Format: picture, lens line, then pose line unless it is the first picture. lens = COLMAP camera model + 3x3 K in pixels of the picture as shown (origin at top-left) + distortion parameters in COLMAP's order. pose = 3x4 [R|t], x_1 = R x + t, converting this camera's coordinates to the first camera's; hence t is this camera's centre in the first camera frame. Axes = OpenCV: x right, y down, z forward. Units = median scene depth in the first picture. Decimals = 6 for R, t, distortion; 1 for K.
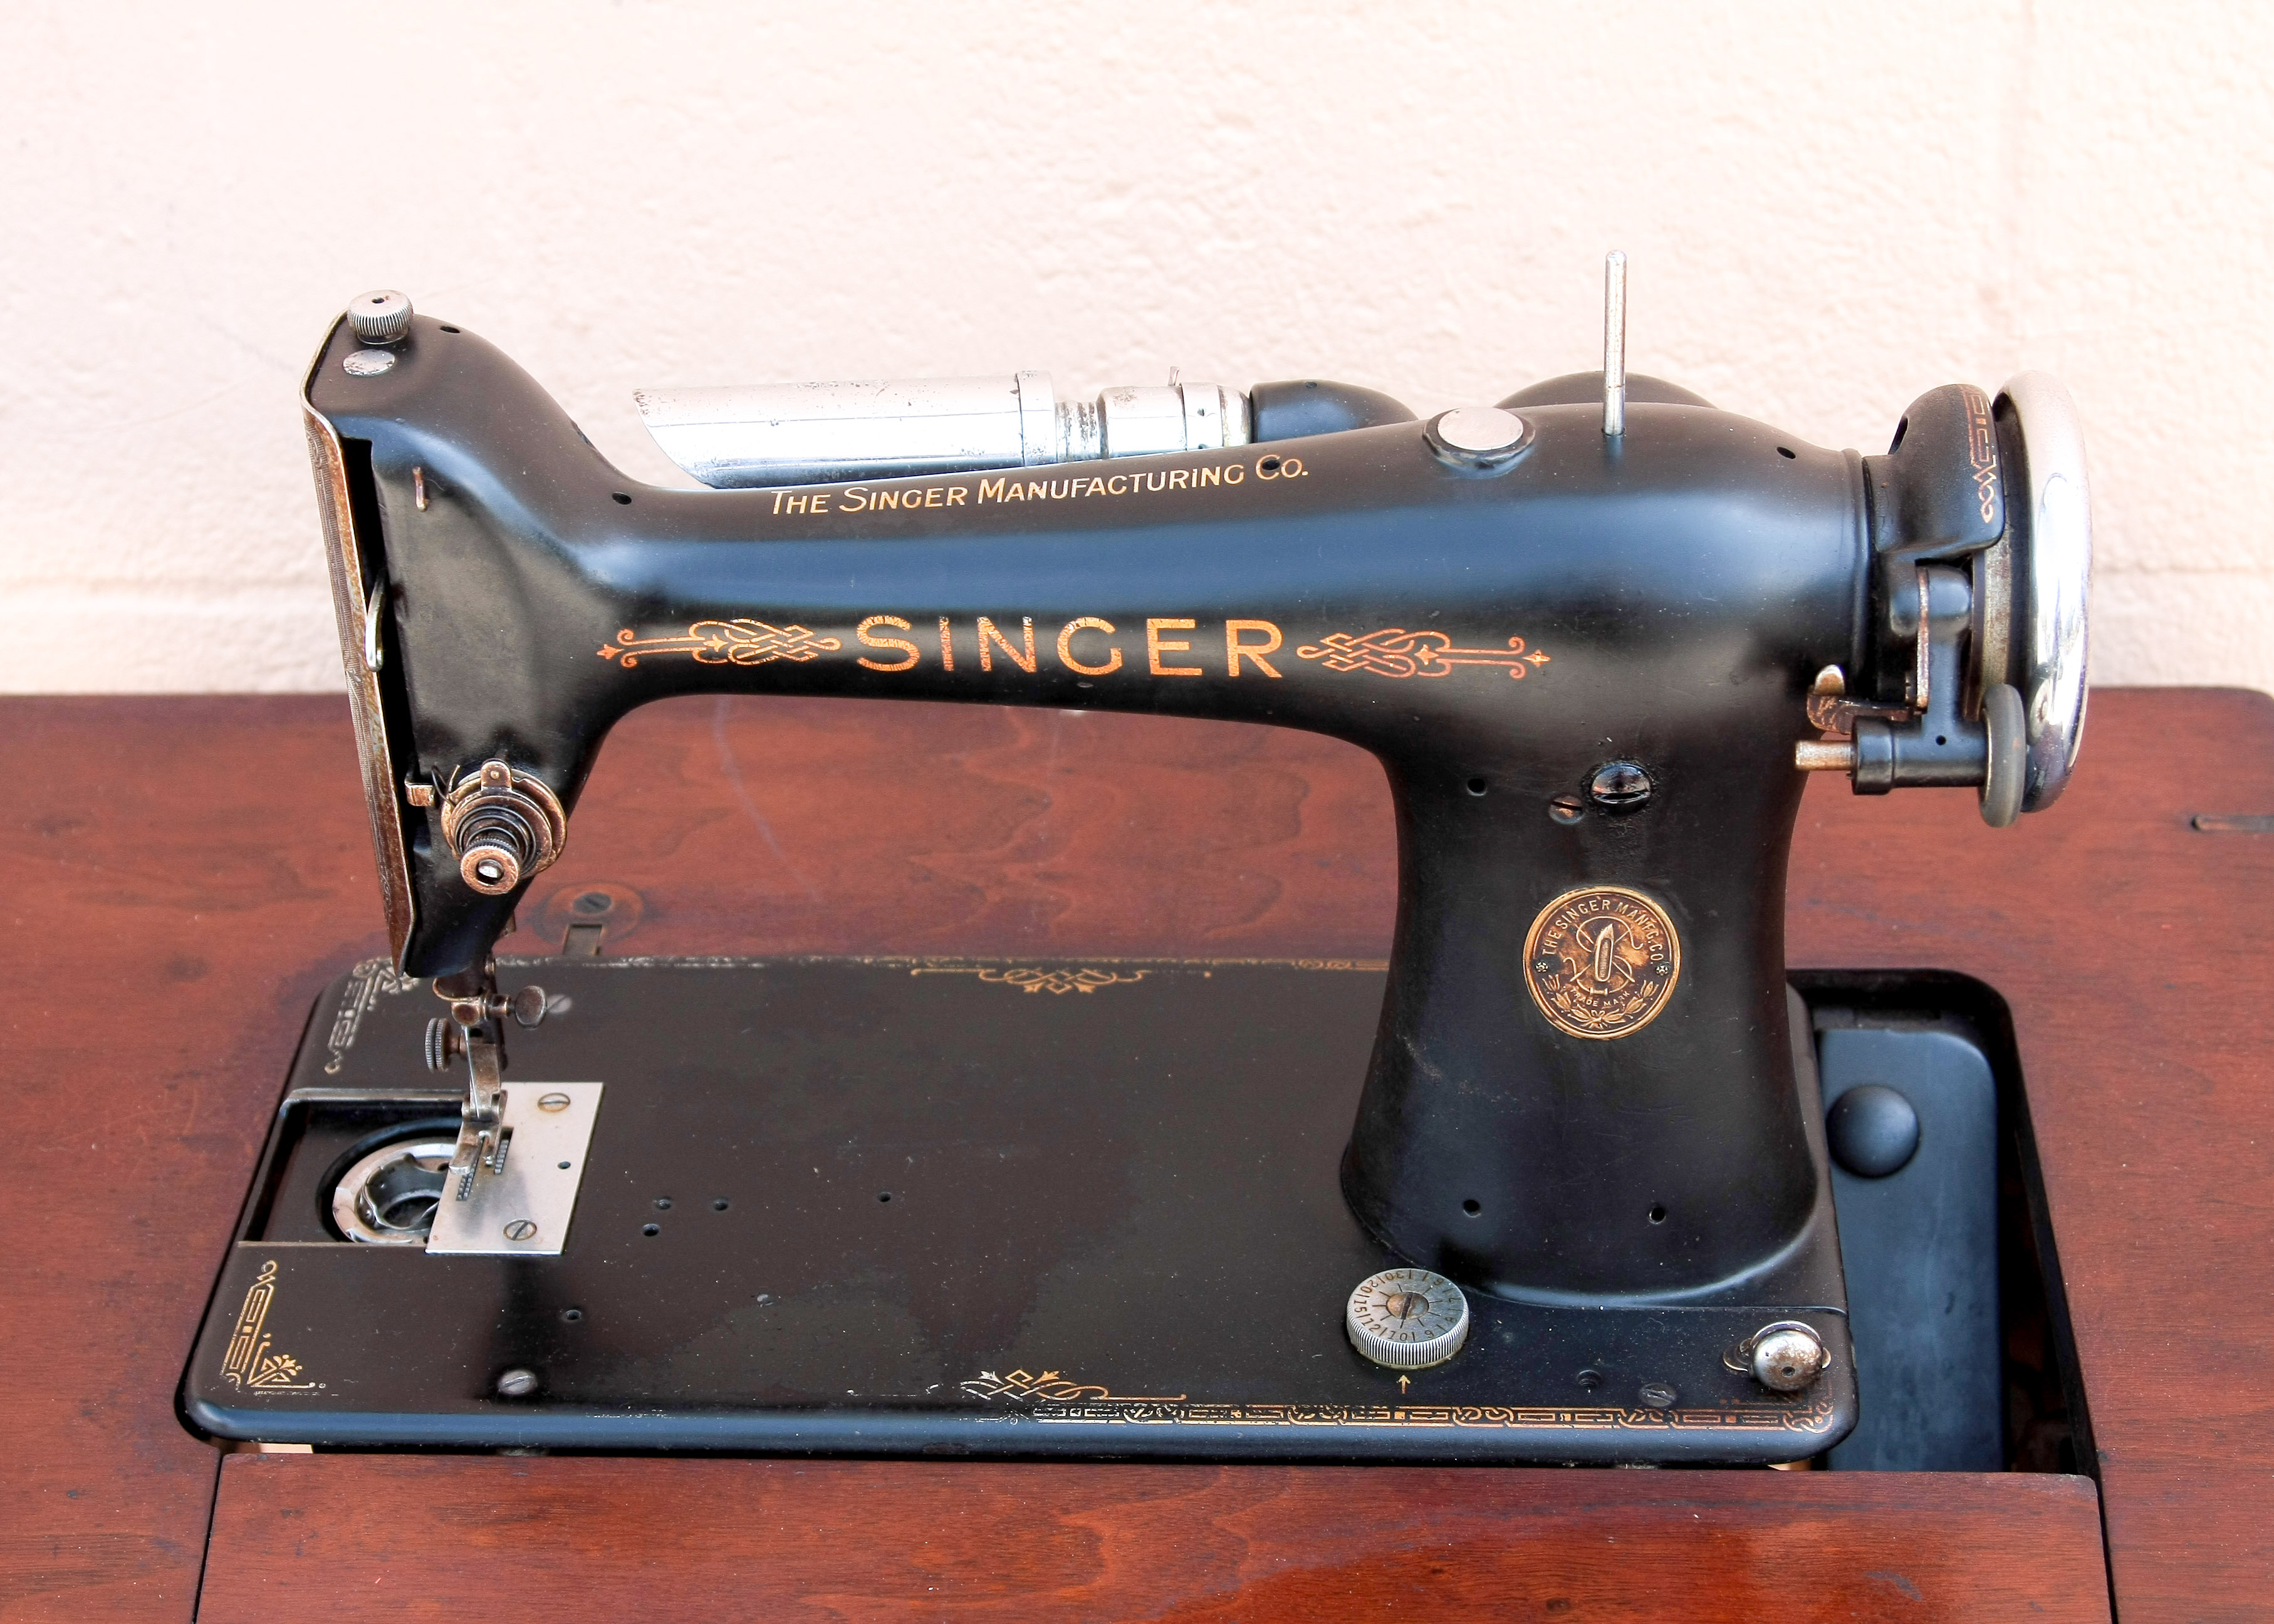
lens RADIAL K [[4194.4, 0, 1137.0], [0, 4194.4, 812.0], [0, 0, 1]] dist [-0.043911, 0.077889]
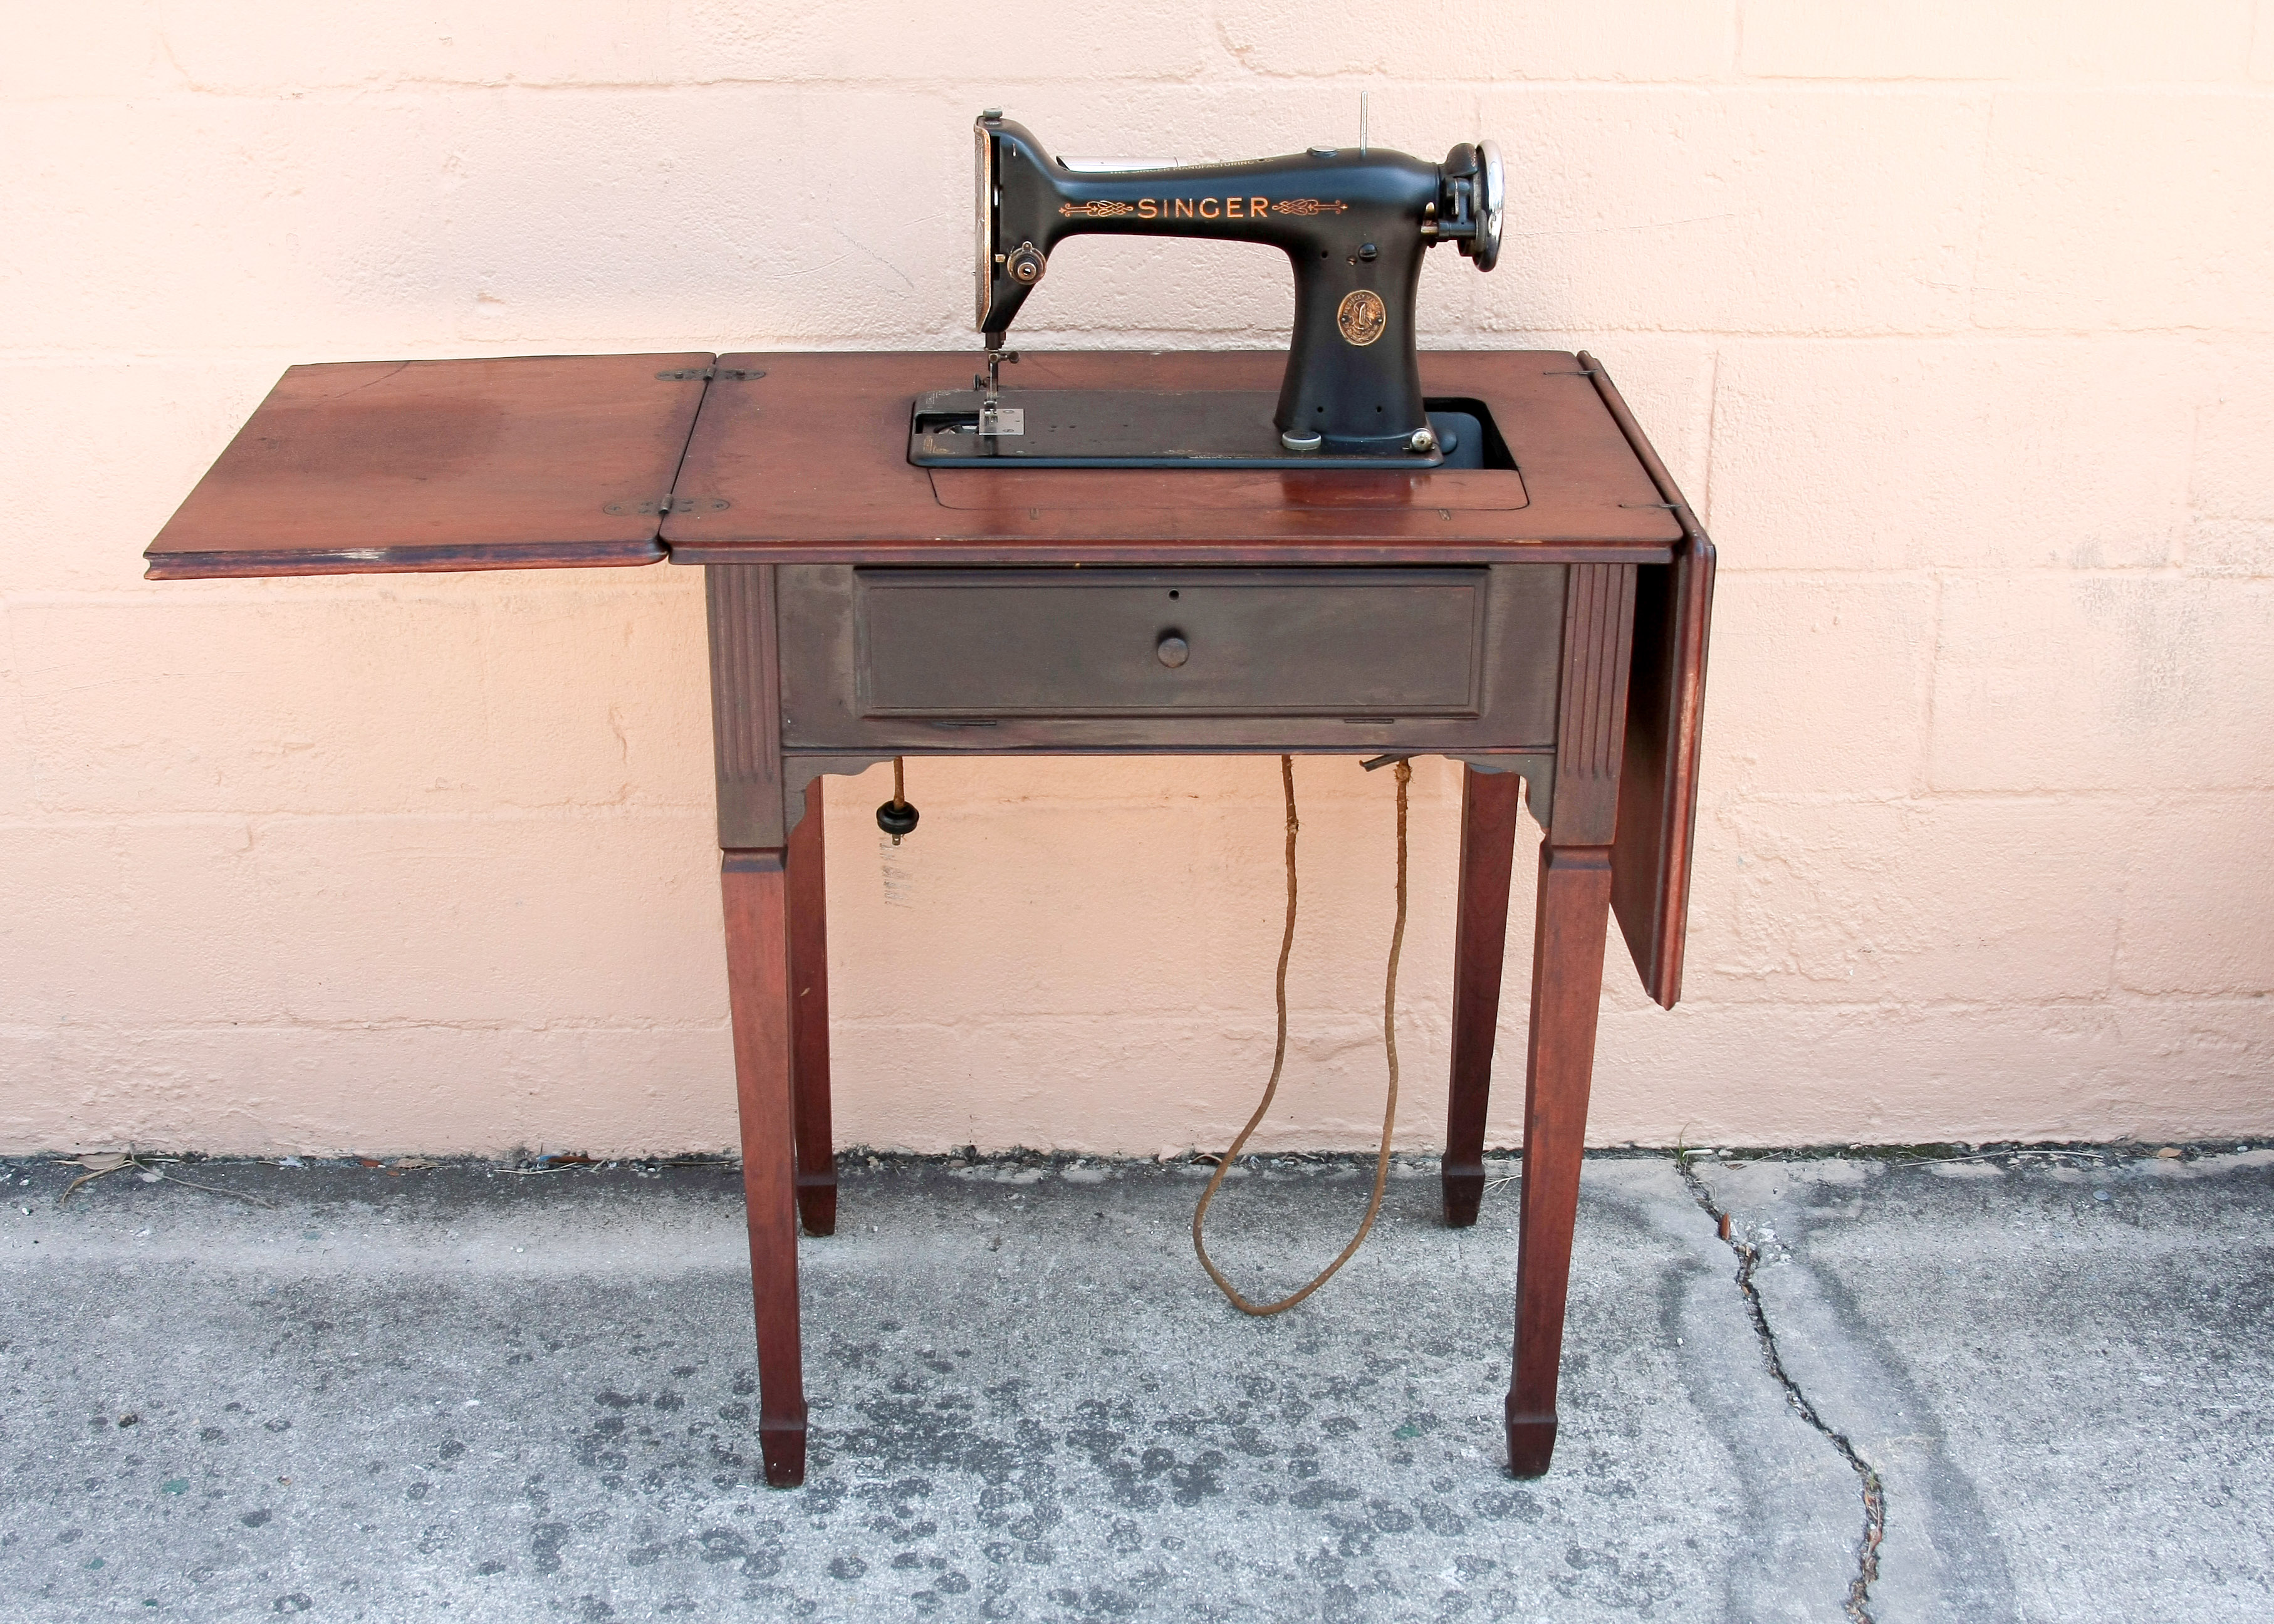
lens RADIAL K [[3080.1, 0, 1137.0], [0, 3080.1, 812.0], [0, 0, 1]] dist [-0.163827, 0.118149]
pose [[0.995053, 0.005249, 0.099211, -0.292405], [0.013209, 0.982748, -0.184479, 0.837278], [-0.098467, 0.184877, 0.977816, -1.219594]]
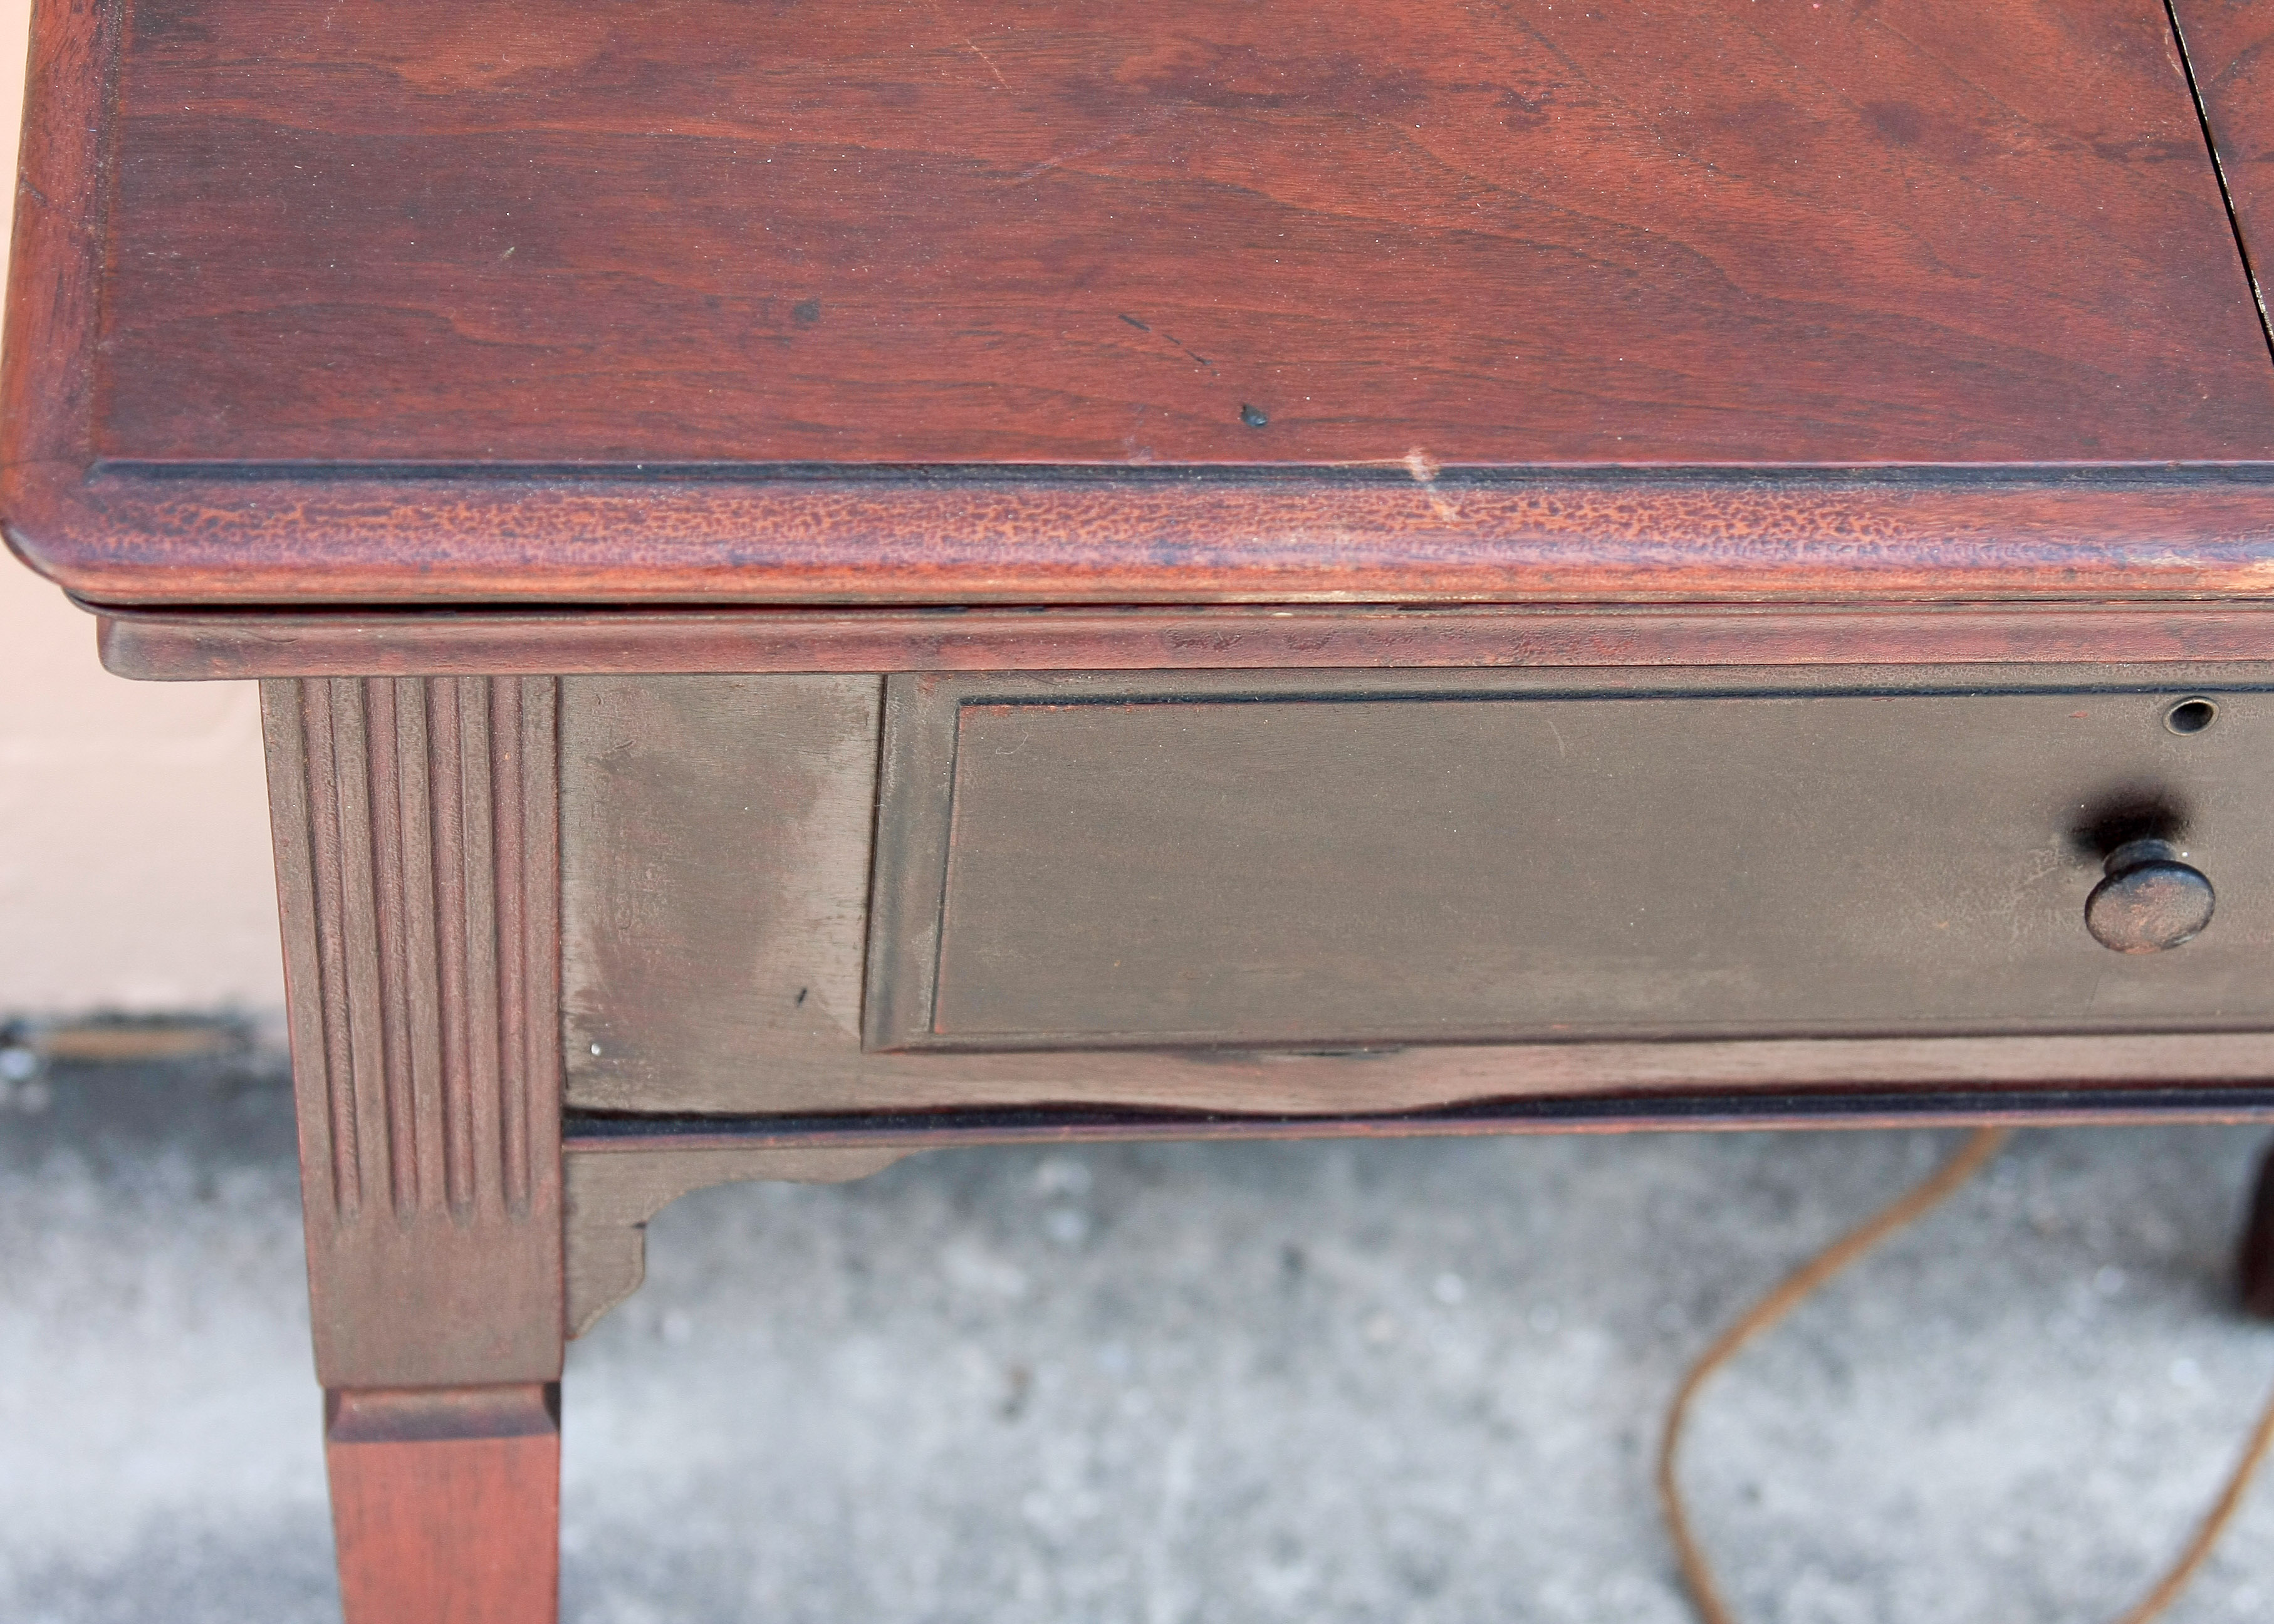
lens RADIAL K [[5252.2, 0, 1137.0], [0, 5252.2, 812.0], [0, 0, 1]] dist [0.042904, 0.064104]
pose [[0.985731, -0.027030, 0.166146, -0.385117], [-0.016053, 0.967429, 0.252633, 0.061758], [-0.167563, -0.251695, 0.953191, 0.053351]]
